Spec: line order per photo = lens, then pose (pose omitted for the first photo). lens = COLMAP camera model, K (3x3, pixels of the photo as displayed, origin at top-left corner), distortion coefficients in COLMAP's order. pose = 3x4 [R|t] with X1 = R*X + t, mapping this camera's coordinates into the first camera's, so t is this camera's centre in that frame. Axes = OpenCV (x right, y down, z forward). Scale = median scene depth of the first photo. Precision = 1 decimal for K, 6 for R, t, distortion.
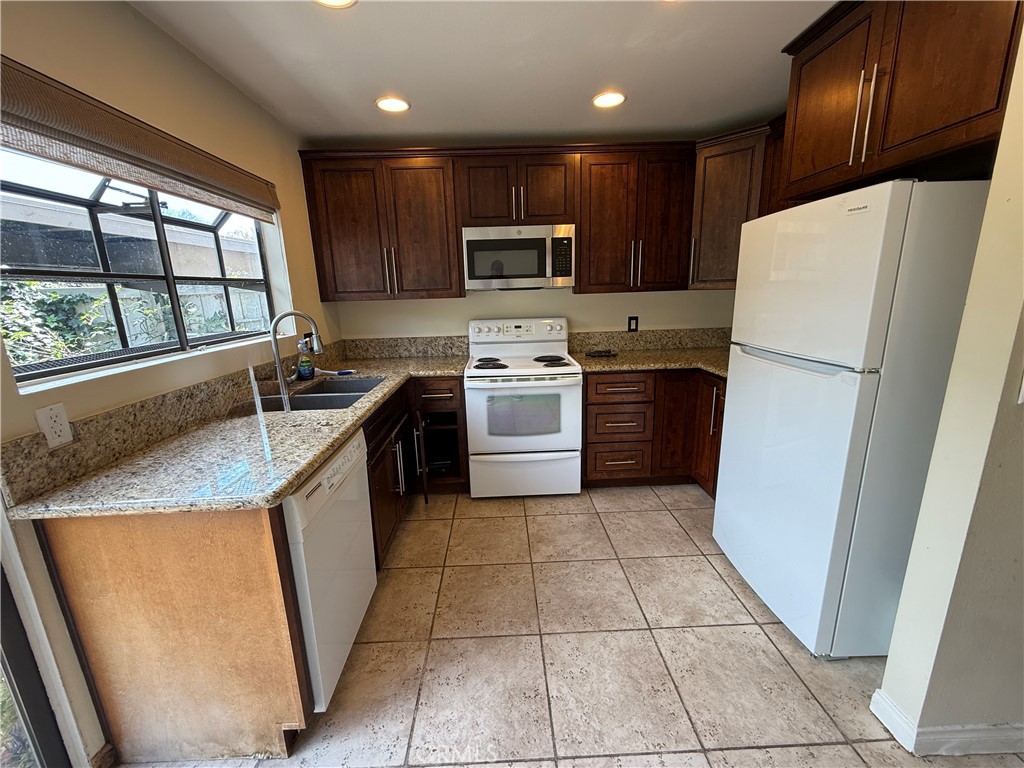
lens RADIAL K [[408.6, 0, 509.3], [0, 408.6, 382.9], [0, 0, 1]] dist [-0.001694, 0.000639]
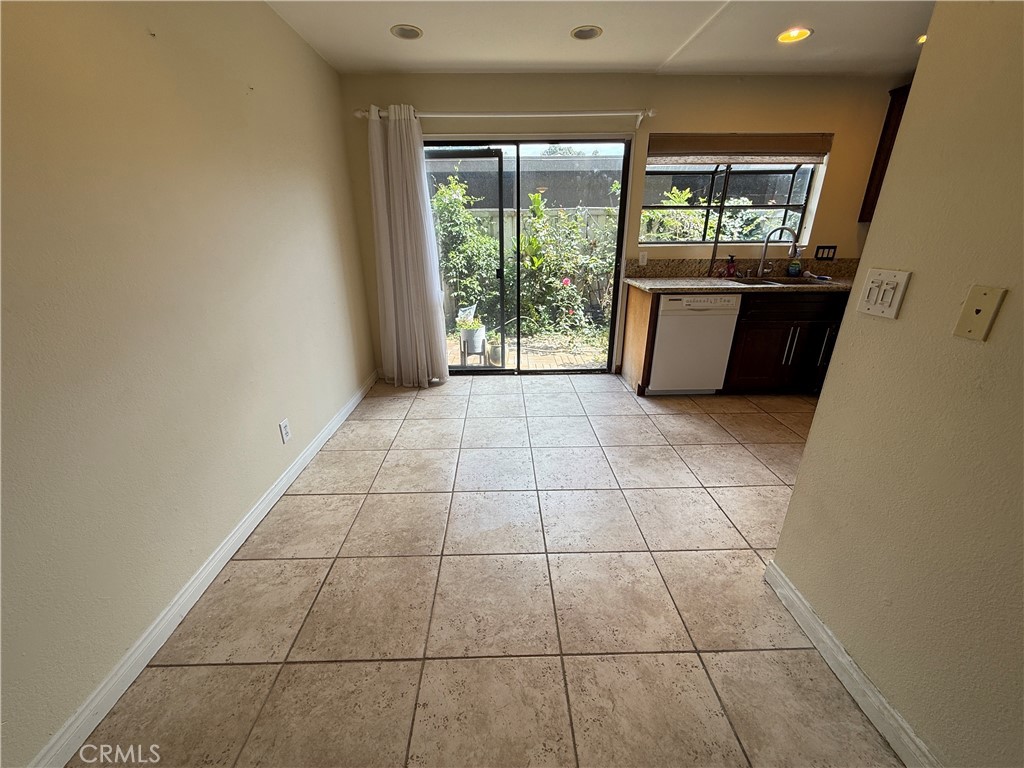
lens RADIAL K [[408.6, 0, 507.3], [0, 408.6, 382.5], [0, 0, 1]] dist [-0.001694, 0.000639]
pose [[-0.008919, 0.382895, -0.923749, 0.962940], [-0.215792, 0.901282, 0.375666, 0.003825], [0.976399, 0.202688, 0.074587, -0.029778]]
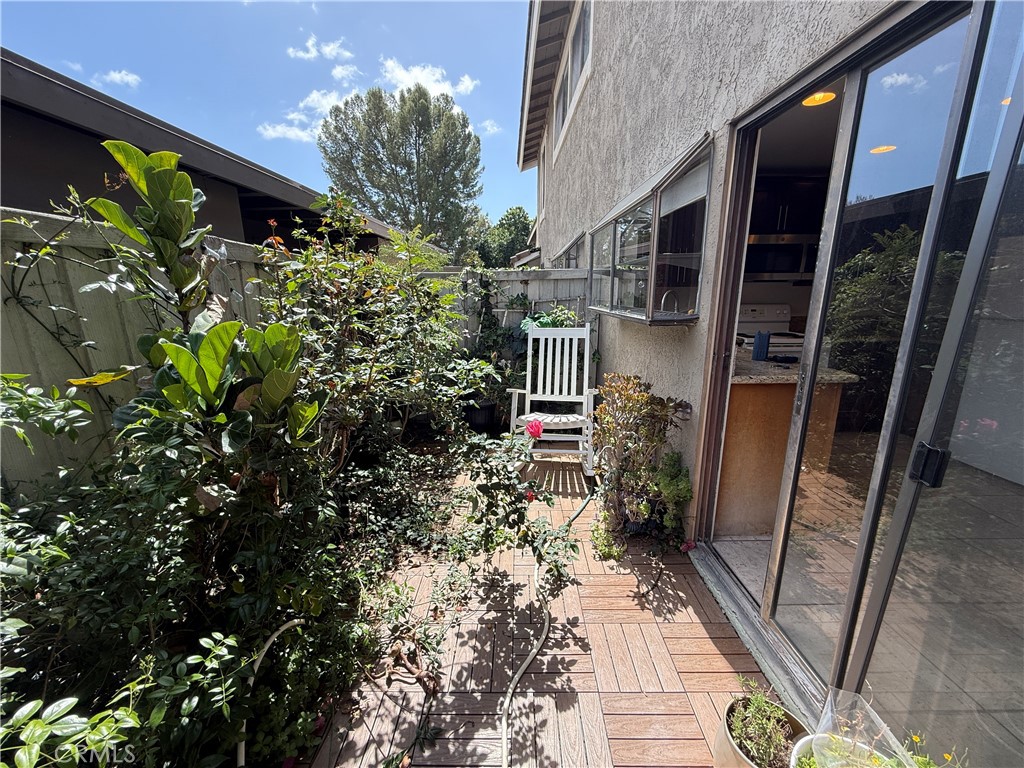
lens RADIAL K [[408.6, 0, 511.9], [0, 408.6, 383.5], [0, 0, 1]] dist [-0.001694, 0.000639]
pose [[0.999585, 0.026029, -0.012323, -0.893196], [-0.026035, 0.999661, -0.000378, 0.144574], [0.012309, 0.000699, 0.999924, -0.392973]]
